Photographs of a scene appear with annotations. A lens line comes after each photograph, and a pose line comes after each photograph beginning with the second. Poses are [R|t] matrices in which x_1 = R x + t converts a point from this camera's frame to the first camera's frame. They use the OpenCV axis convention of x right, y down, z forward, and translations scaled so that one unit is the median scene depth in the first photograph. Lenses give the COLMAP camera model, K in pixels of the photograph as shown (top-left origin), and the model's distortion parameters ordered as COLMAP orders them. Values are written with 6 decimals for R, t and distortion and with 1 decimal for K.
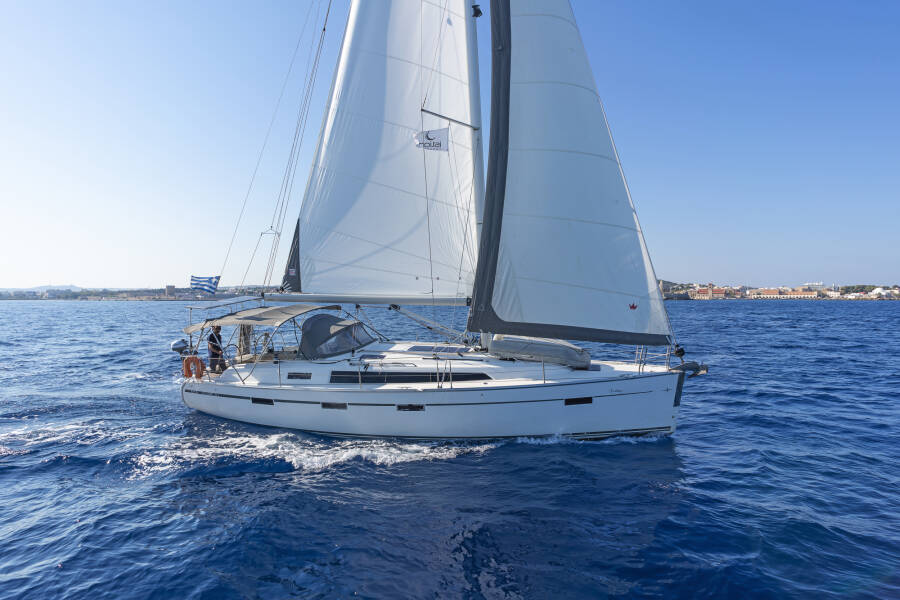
lens RADIAL K [[503.2, 0, 450.0], [0, 503.2, 300.0], [0, 0, 1]] dist [-0.001910, -0.000584]
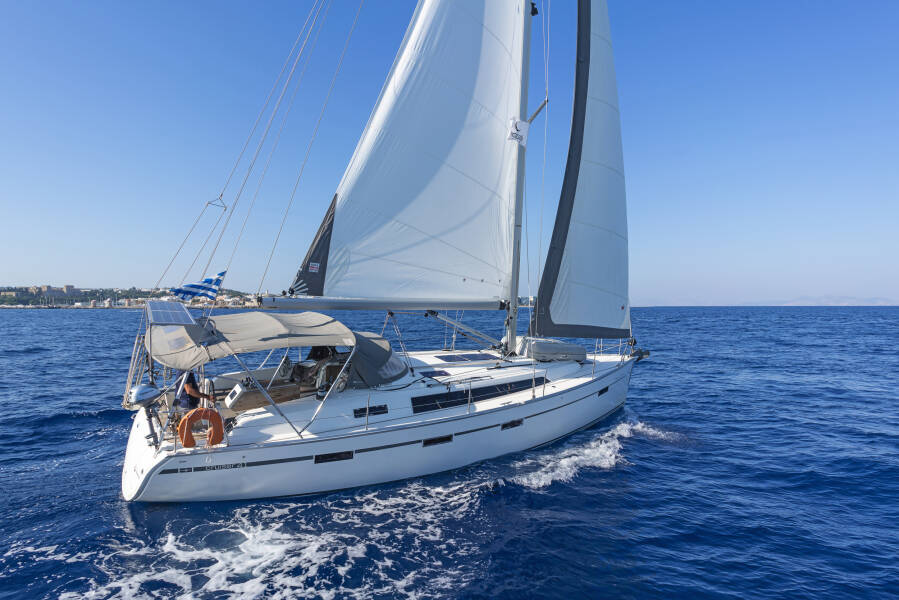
lens RADIAL K [[502.6, 0, 449.5], [0, 502.6, 300.0], [0, 0, 1]] dist [-0.001910, -0.000584]
pose [[0.710246, -0.009341, 0.703892, -0.743104], [0.003830, 0.999948, 0.009405, -0.017215], [-0.703944, -0.003984, 0.710245, 0.410012]]
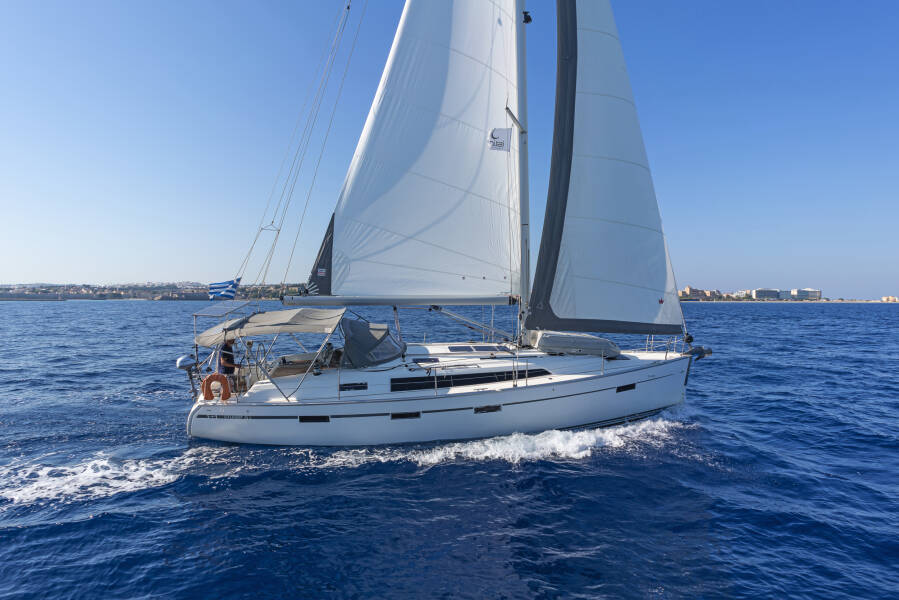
lens RADIAL K [[502.6, 0, 449.5], [0, 502.6, 300.0], [0, 0, 1]] dist [-0.001910, -0.000584]
pose [[0.936699, -0.021696, 0.349464, -0.456726], [0.022679, 0.999742, 0.001279, -0.002006], [-0.349401, 0.006728, 0.936949, 0.096048]]
